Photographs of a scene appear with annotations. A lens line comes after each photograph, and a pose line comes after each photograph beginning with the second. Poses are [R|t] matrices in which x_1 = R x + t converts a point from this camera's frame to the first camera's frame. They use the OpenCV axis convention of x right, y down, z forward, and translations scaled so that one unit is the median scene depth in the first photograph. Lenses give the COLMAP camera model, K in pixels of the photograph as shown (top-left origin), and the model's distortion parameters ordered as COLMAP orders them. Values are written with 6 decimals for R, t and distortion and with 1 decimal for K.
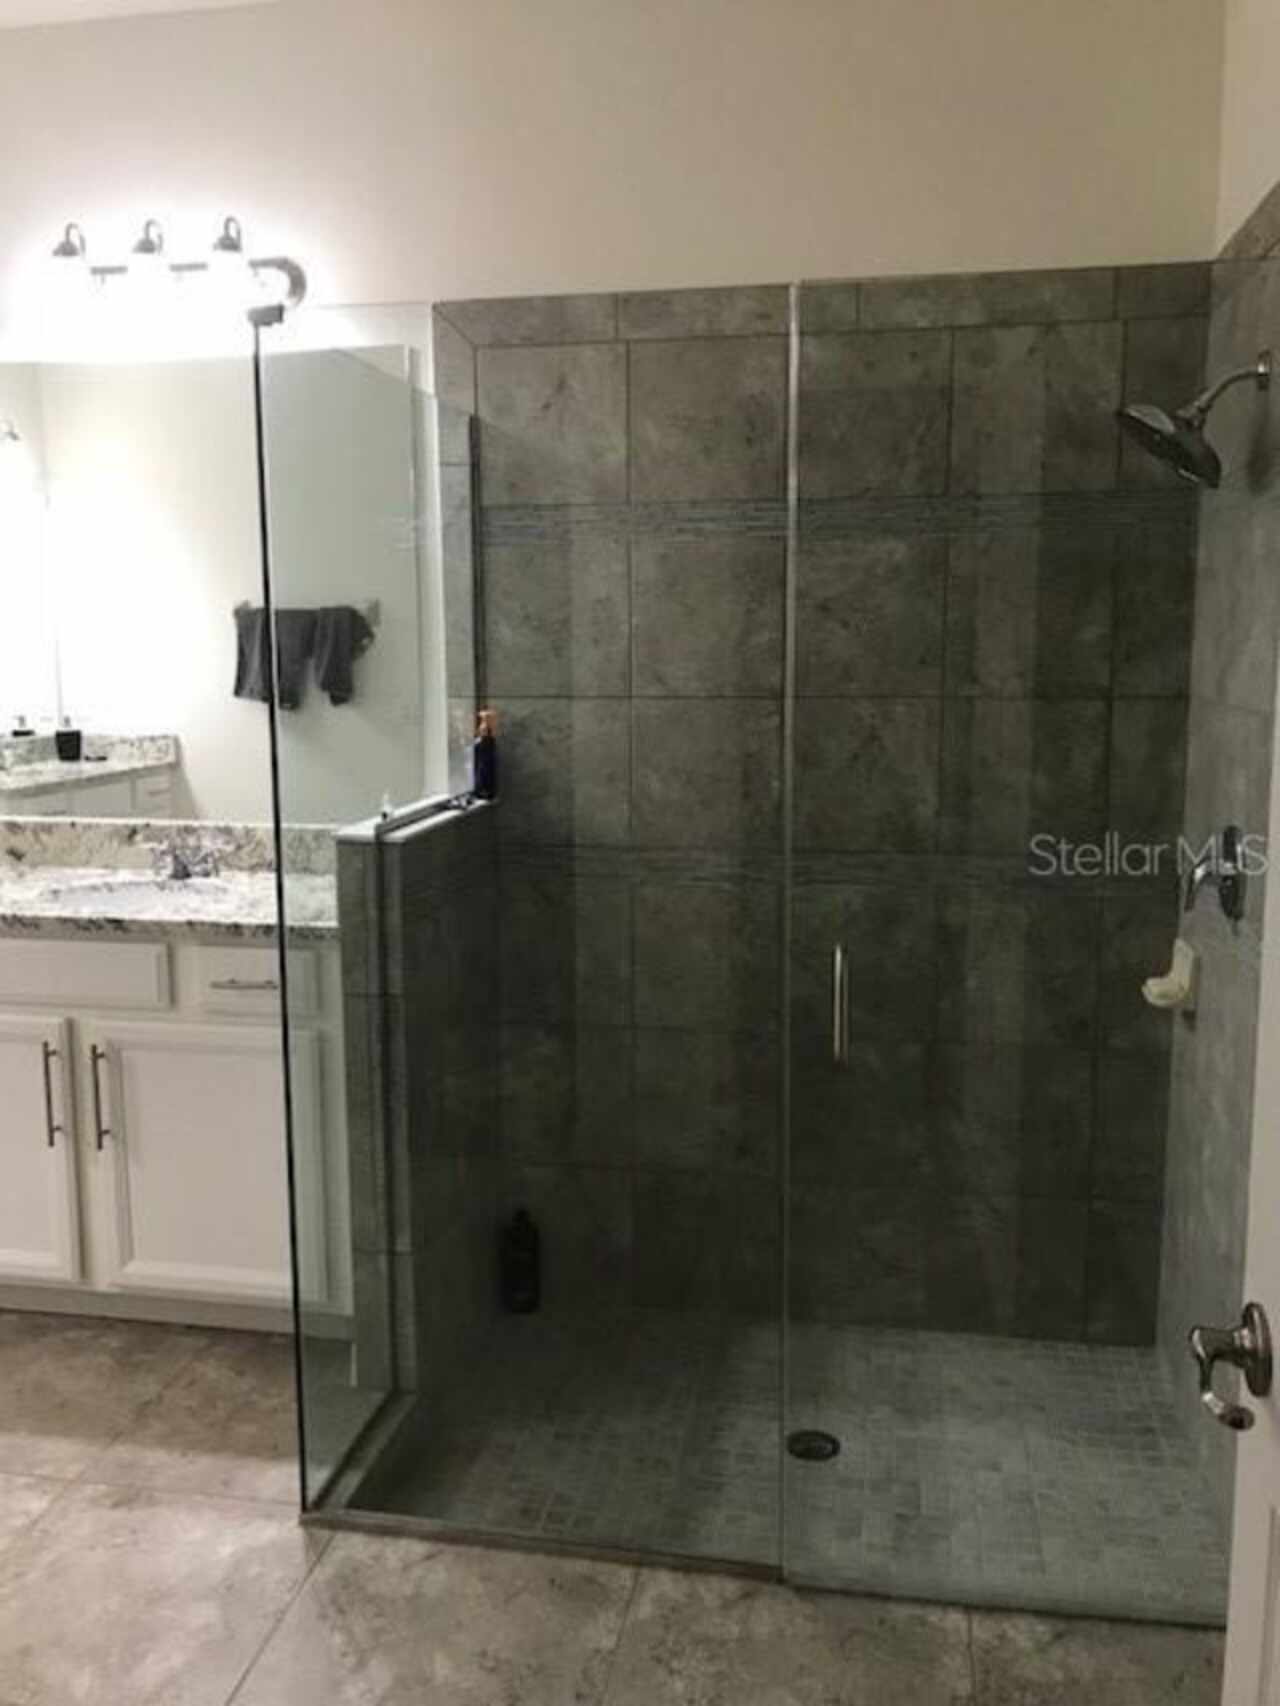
lens RADIAL K [[1392.5, 0, 647.7], [0, 1392.5, 845.3], [0, 0, 1]] dist [0.040132, -0.044502]
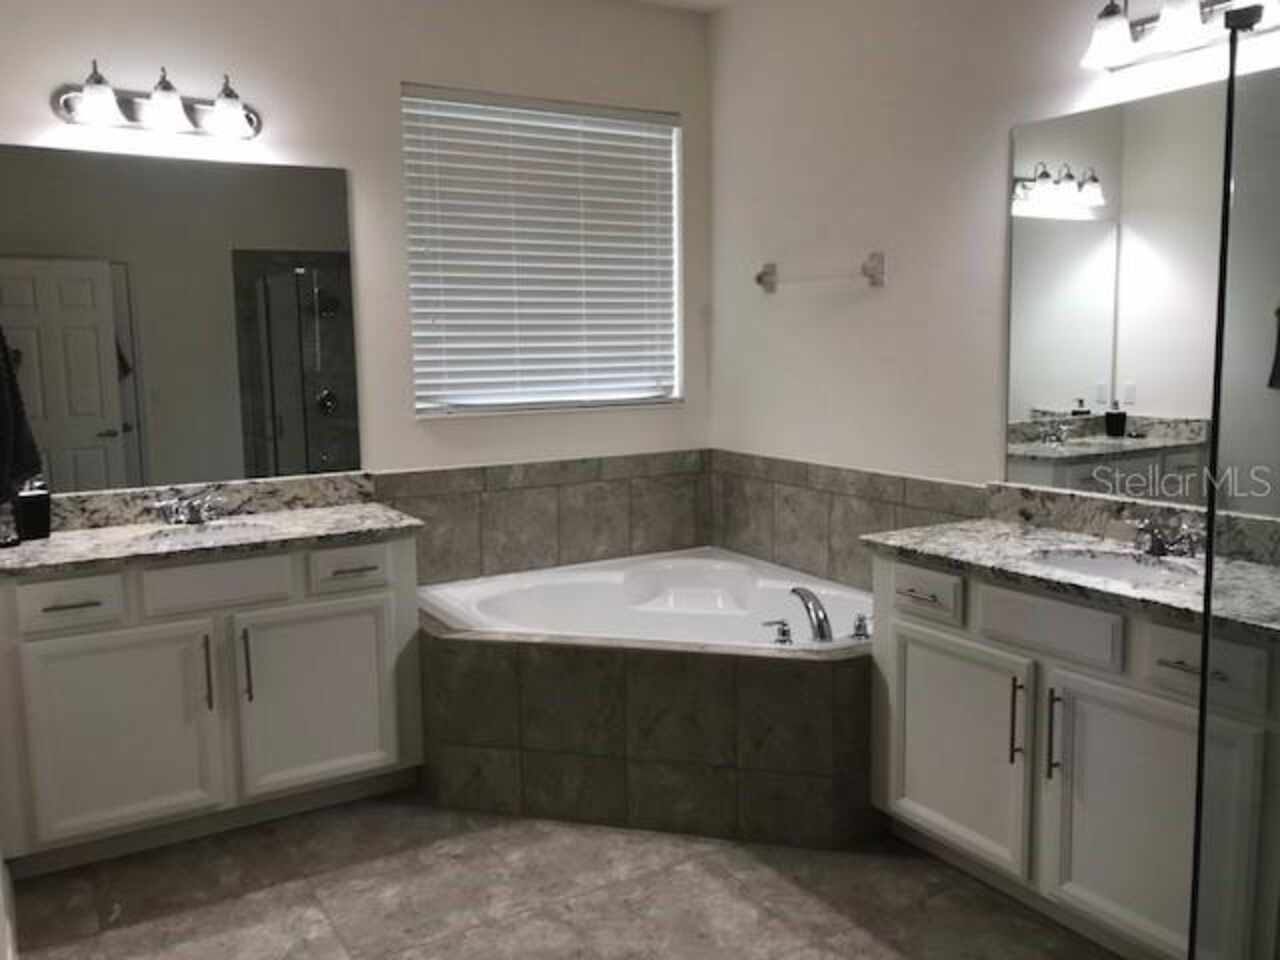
lens RADIAL K [[1044.8, 0, 629.4], [0, 1044.8, 471.0], [0, 0, 1]] dist [0.040132, -0.044502]
pose [[0.652592, 0.082477, -0.753207, 0.021308], [-0.095243, 0.995103, 0.026445, -0.027999], [0.751699, 0.054480, 0.657252, 0.141629]]
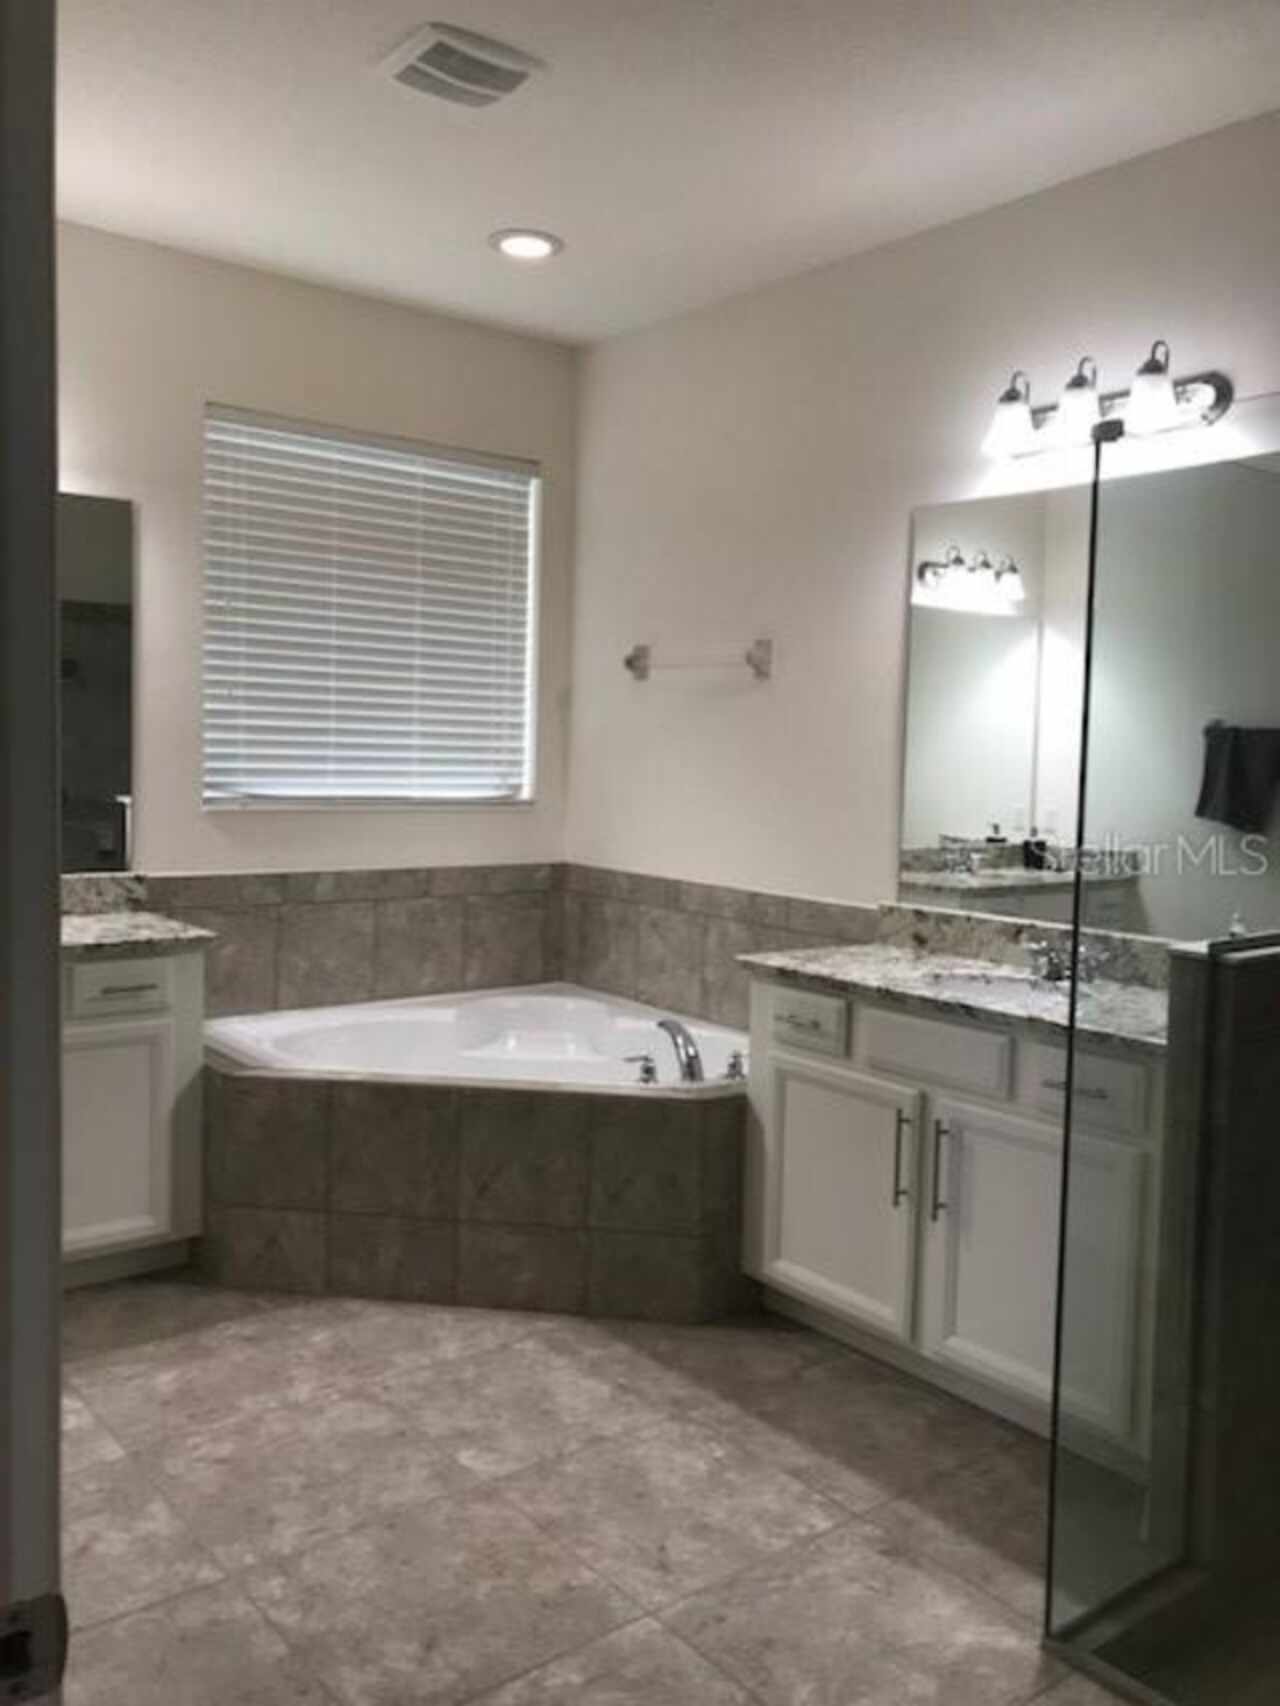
lens RADIAL K [[1392.5, 0, 631.2], [0, 1392.5, 854.5], [0, 0, 1]] dist [0.040132, -0.044502]
pose [[0.747266, 0.070875, -0.660735, 0.118448], [-0.124632, 0.991600, -0.034589, 0.007138], [0.652733, 0.108196, 0.749822, 0.021933]]
